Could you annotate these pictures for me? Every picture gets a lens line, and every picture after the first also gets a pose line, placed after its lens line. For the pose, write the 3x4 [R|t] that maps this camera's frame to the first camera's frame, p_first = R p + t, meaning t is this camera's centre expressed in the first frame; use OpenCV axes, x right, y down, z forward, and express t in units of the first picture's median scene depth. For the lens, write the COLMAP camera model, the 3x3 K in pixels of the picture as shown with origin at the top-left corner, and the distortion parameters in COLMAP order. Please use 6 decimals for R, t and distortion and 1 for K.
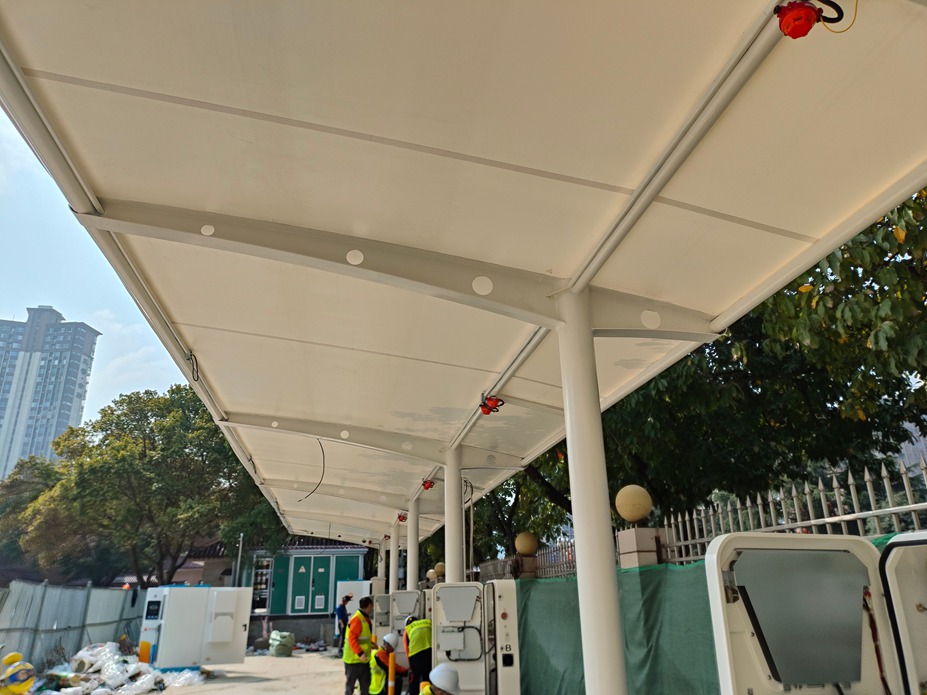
lens RADIAL K [[678.6, 0, 462.0], [0, 678.6, 343.7], [0, 0, 1]] dist [0.043448, -0.036468]
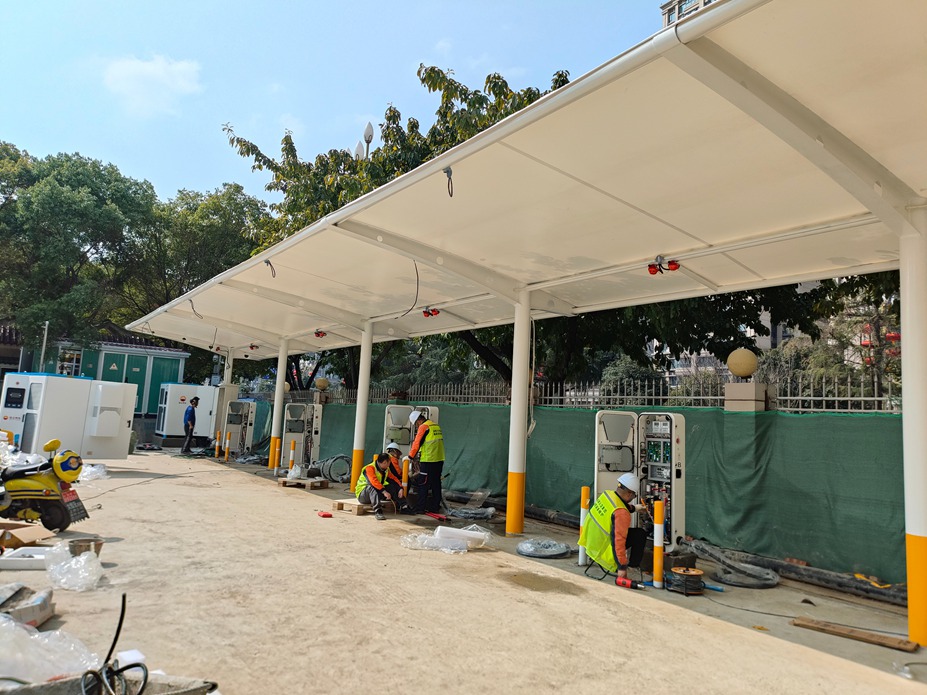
lens RADIAL K [[678.6, 0, 462.0], [0, 678.6, 343.7], [0, 0, 1]] dist [0.043448, -0.036468]
pose [[0.909105, 0.114991, 0.400382, -0.227902], [-0.211318, 0.955599, 0.205367, 0.016023], [-0.358989, -0.271308, 0.893039, 0.022263]]
